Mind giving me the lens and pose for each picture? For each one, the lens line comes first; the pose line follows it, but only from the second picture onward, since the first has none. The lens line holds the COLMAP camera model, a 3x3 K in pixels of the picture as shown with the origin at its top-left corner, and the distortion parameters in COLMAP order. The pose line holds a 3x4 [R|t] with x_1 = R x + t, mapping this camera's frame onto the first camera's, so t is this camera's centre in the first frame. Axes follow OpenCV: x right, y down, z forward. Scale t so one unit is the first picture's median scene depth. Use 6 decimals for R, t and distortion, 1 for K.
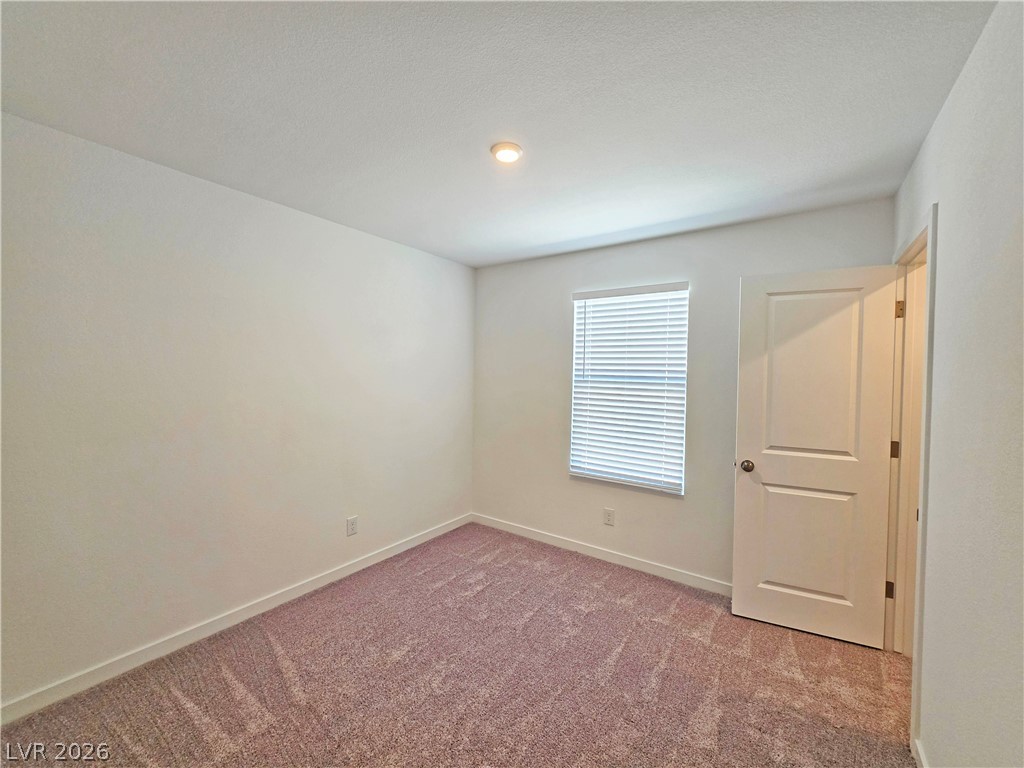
lens RADIAL K [[410.3, 0, 516.6], [0, 410.3, 384.1], [0, 0, 1]] dist [-0.002155, 0.001658]
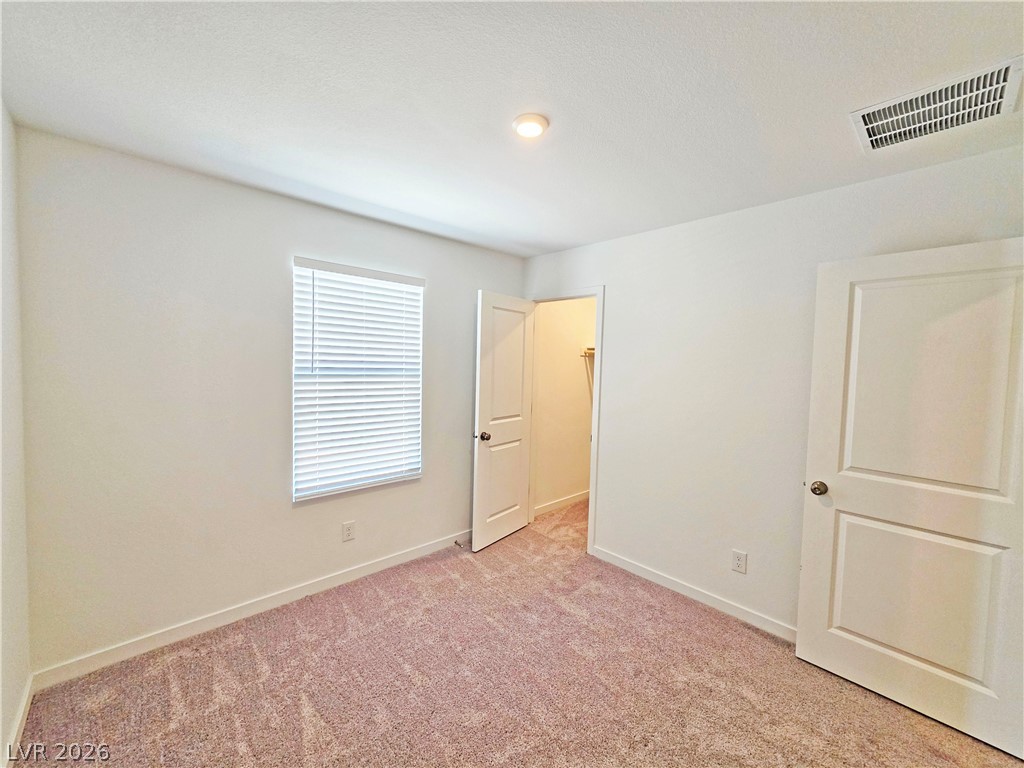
lens RADIAL K [[410.3, 0, 512.4], [0, 410.3, 383.1], [0, 0, 1]] dist [-0.002155, 0.001658]
pose [[0.205536, -0.065772, 0.976437, -0.571376], [0.004754, 0.997794, 0.066210, -0.047229], [-0.978638, -0.008967, 0.205395, 0.527873]]
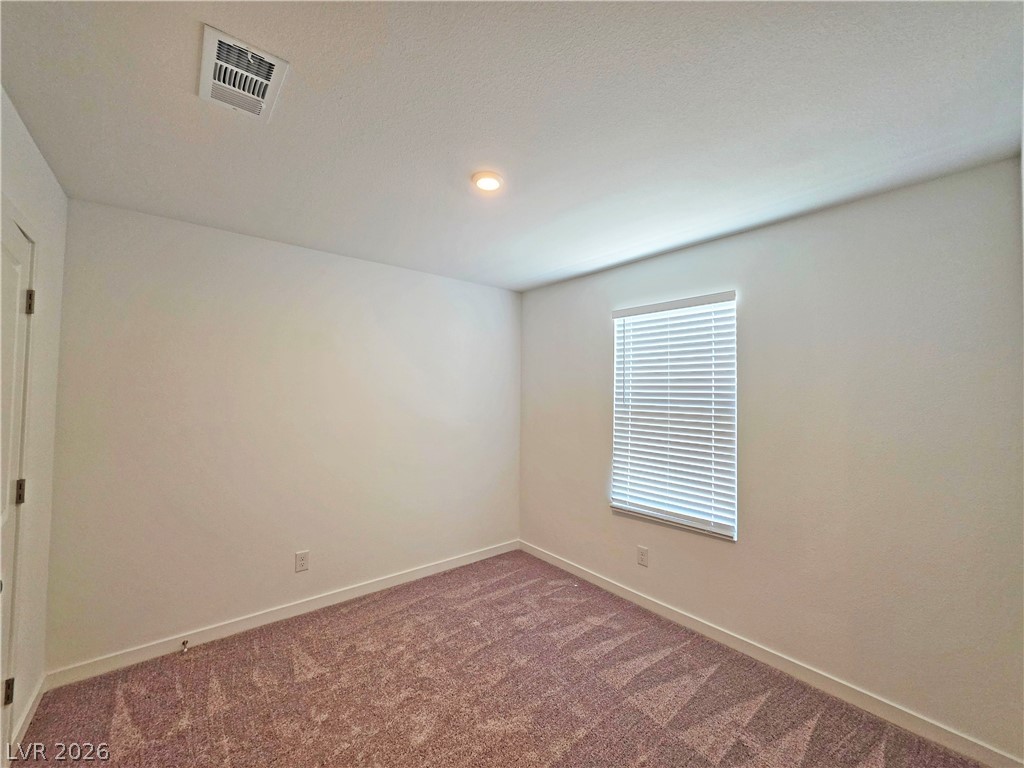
lens RADIAL K [[410.3, 0, 523.8], [0, 410.3, 387.3], [0, 0, 1]] dist [-0.002155, 0.001658]
pose [[0.968426, -0.021179, -0.248402, 0.192703], [0.013838, 0.999415, -0.031260, -0.025224], [0.248919, 0.026836, 0.968153, 0.060312]]
